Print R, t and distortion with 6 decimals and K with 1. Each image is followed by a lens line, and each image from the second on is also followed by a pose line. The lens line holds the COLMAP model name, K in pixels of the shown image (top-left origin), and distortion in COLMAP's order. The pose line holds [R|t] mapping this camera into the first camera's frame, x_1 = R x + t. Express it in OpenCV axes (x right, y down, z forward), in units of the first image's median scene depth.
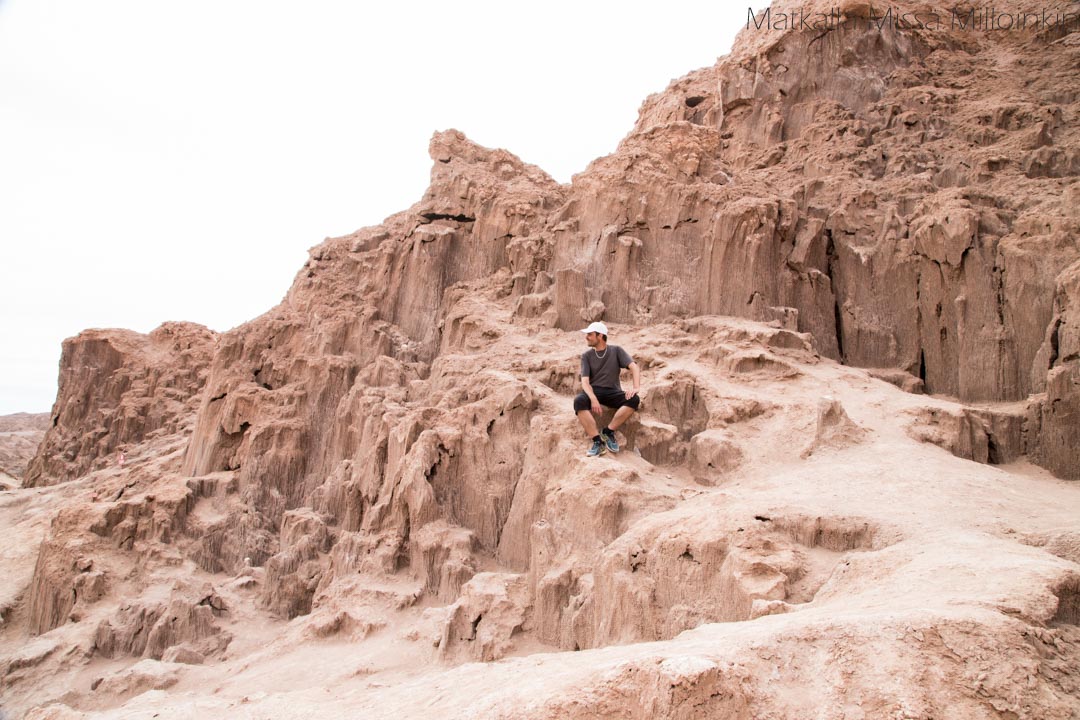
lens RADIAL K [[787.7, 0, 520.7], [0, 787.7, 360.4], [0, 0, 1]] dist [-0.121962, 0.078705]
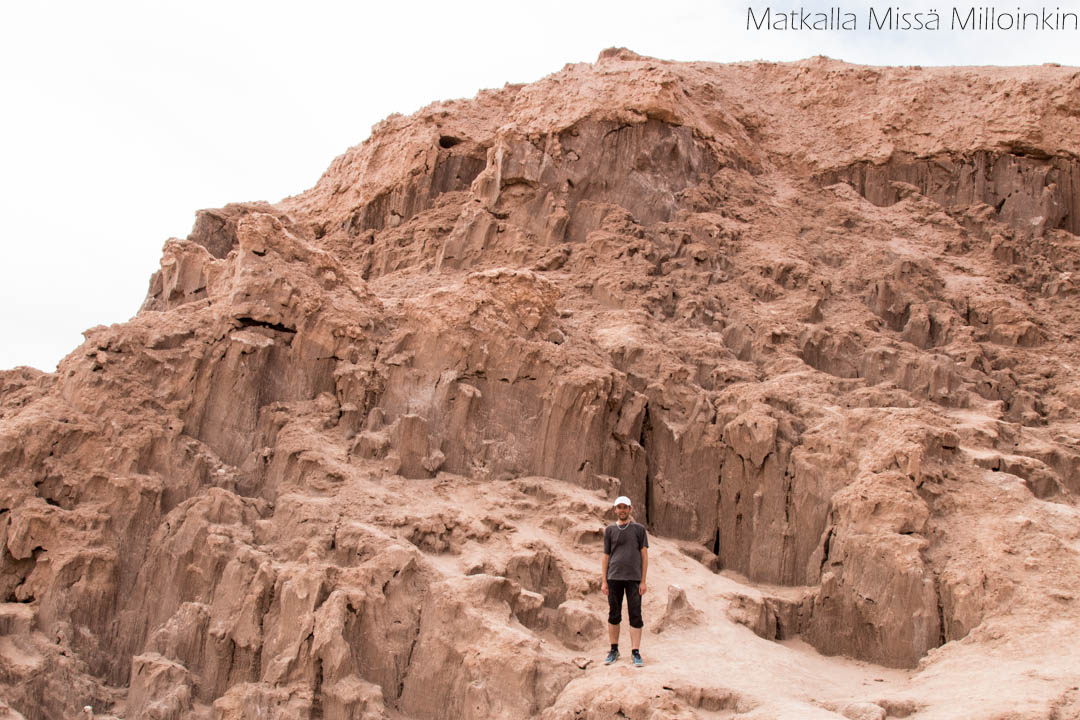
lens RADIAL K [[1321.6, 0, 540.0], [0, 1321.6, 360.0], [0, 0, 1]] dist [-0.131510, 0.077198]
pose [[0.882302, 0.114704, 0.456494, -0.568585], [-0.119697, 0.992646, -0.018076, -0.174809], [-0.455210, -0.038692, 0.889543, -0.551280]]
